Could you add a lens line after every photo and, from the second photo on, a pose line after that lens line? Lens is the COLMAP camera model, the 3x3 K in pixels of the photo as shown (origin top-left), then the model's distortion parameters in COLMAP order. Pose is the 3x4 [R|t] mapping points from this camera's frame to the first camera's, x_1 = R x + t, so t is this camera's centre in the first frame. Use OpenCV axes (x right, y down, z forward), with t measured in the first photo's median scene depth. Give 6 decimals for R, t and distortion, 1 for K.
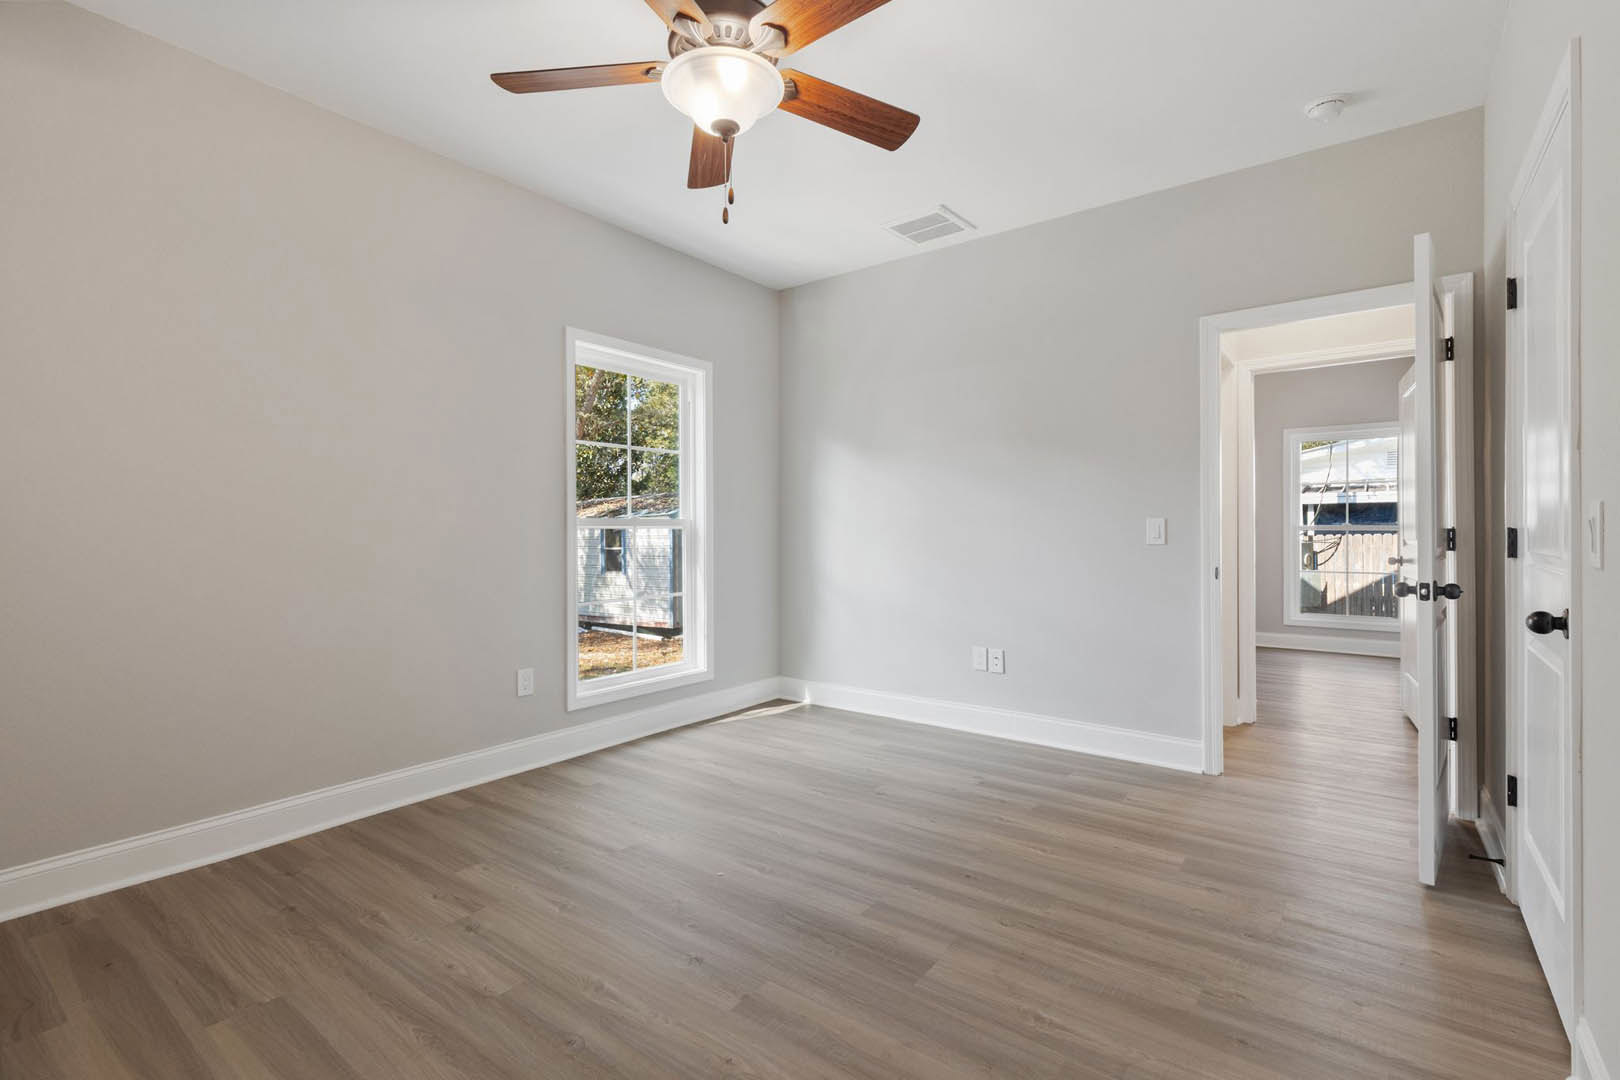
lens RADIAL K [[729.2, 0, 831.5], [0, 729.2, 541.5], [0, 0, 1]] dist [0.008613, -0.000527]
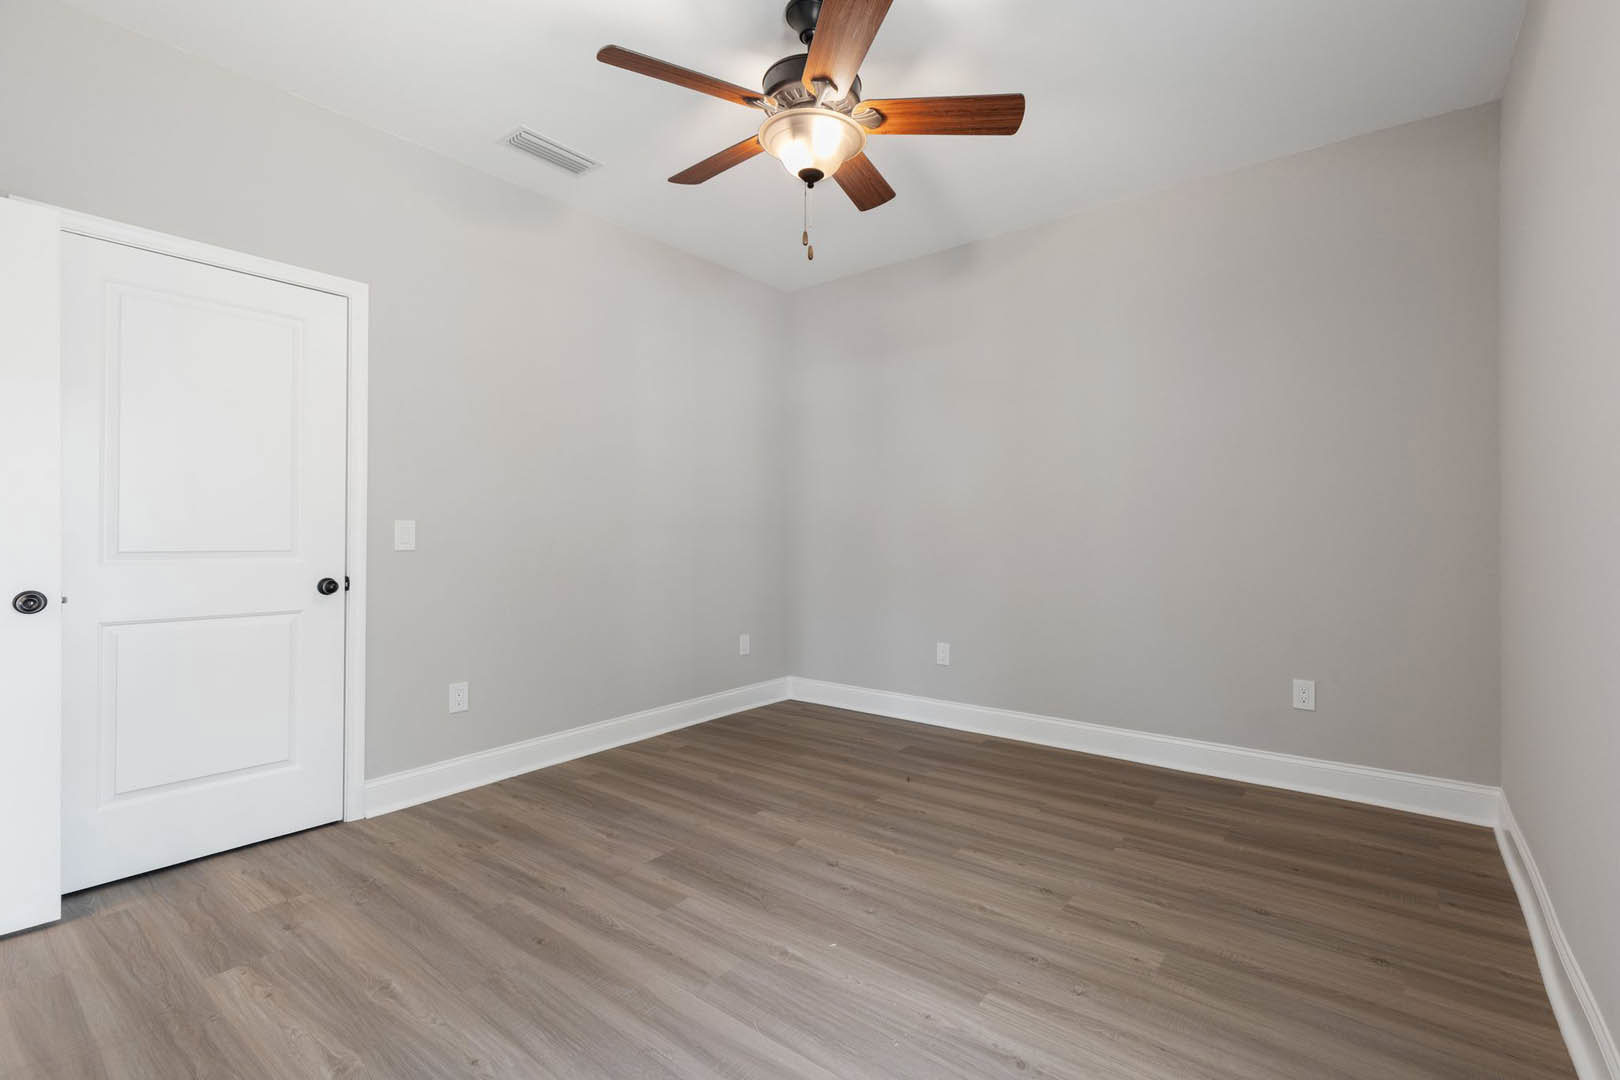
lens RADIAL K [[730.5, 0, 821.9], [0, 730.5, 535.8], [0, 0, 1]] dist [0.011269, -0.000644]
pose [[-0.999564, 0.005828, 0.028944, -0.158157], [0.006381, 0.999798, 0.019051, -0.022682], [-0.028827, 0.019227, -0.999399, 1.745427]]
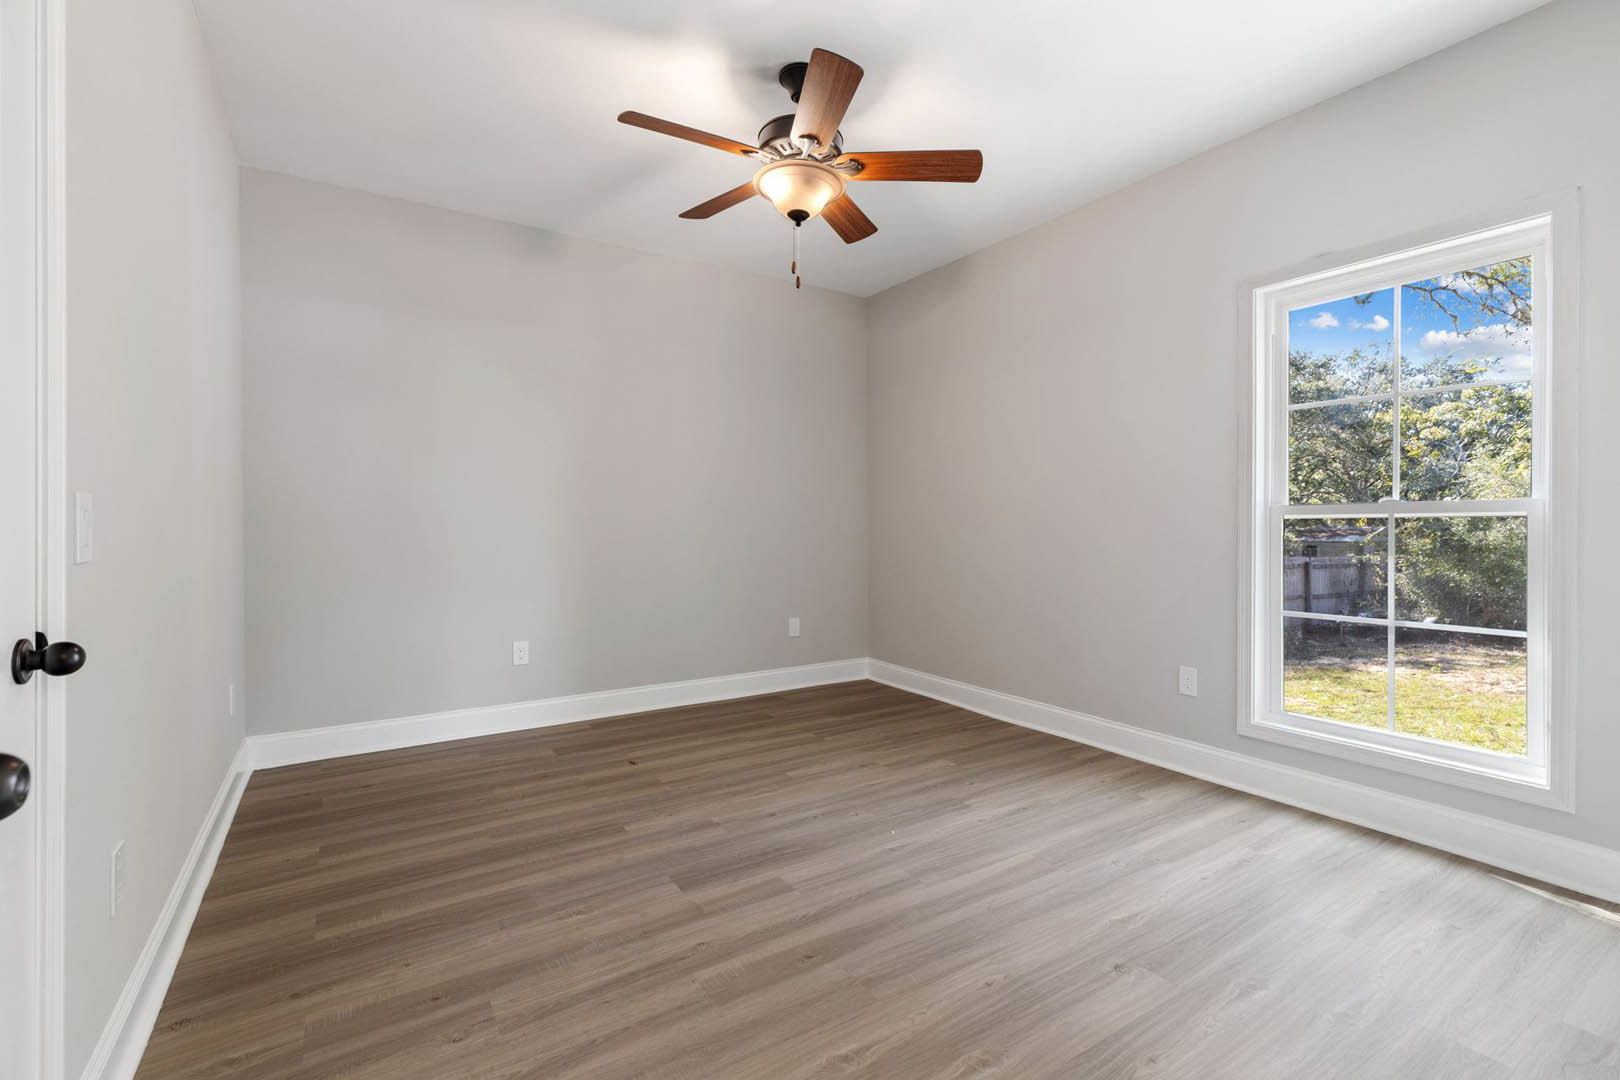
lens RADIAL K [[734.1, 0, 821.5], [0, 734.1, 547.2], [0, 0, 1]] dist [0.010008, -0.000463]
pose [[-0.350368, 0.035579, -0.935936, 0.876181], [-0.009851, 0.999083, 0.041667, -0.020899], [0.936560, 0.023819, -0.349697, 1.226205]]
